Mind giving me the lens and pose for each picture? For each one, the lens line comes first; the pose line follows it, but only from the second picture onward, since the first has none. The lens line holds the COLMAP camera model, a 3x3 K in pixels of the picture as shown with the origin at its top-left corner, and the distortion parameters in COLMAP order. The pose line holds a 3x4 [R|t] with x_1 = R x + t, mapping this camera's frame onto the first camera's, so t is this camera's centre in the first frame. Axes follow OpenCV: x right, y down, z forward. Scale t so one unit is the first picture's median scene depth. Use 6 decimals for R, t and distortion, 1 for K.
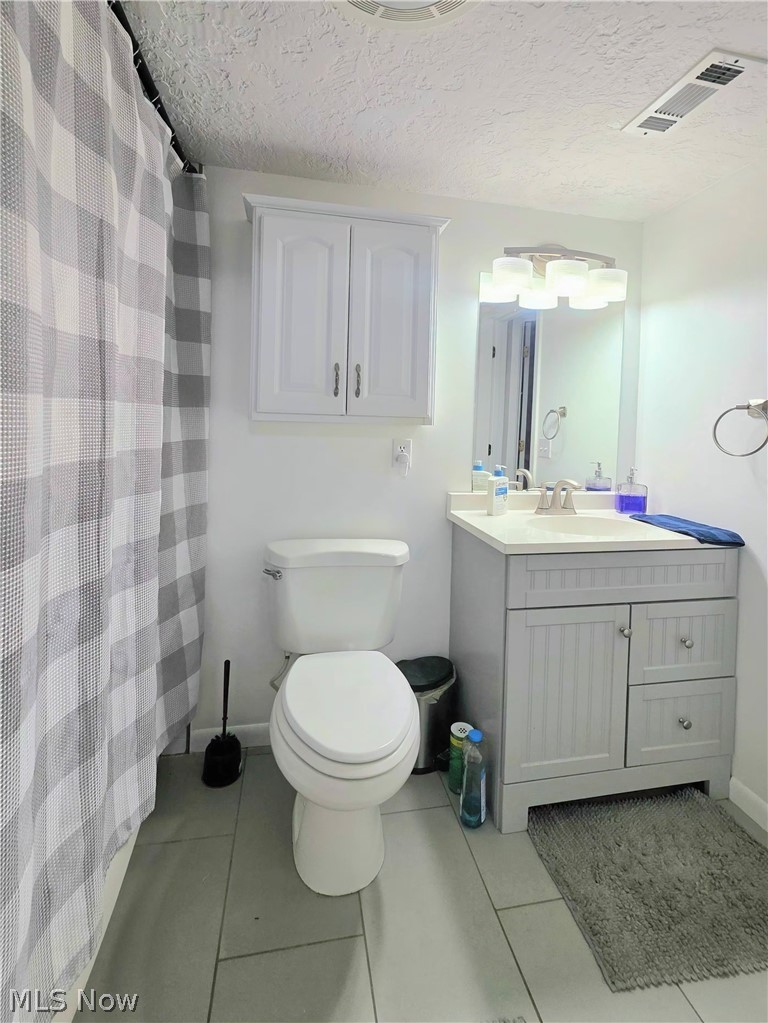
lens RADIAL K [[439.7, 0, 384.0], [0, 439.7, 511.5], [0, 0, 1]] dist [-0.000870, -0.000237]
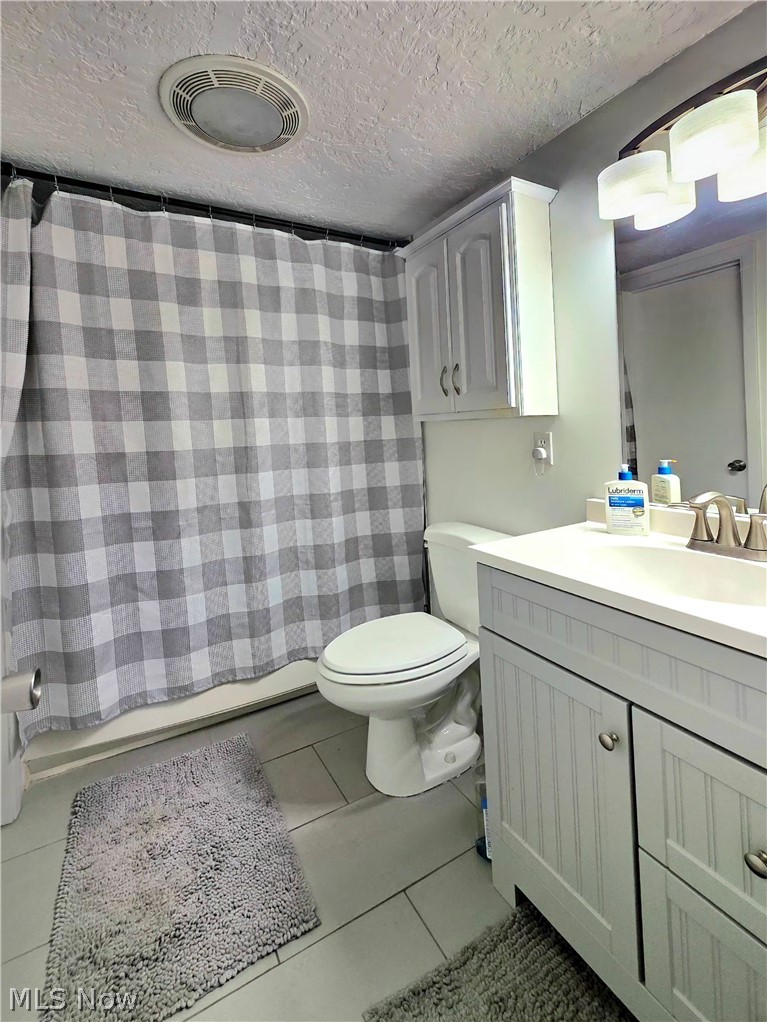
lens RADIAL K [[439.3, 0, 383.5], [0, 439.3, 511.0], [0, 0, 1]] dist [-0.000870, -0.000237]
pose [[0.349290, 0.132132, -0.927652, 0.876050], [-0.116921, 0.988416, 0.096763, -0.061650], [0.929691, 0.074664, 0.360693, 0.410595]]
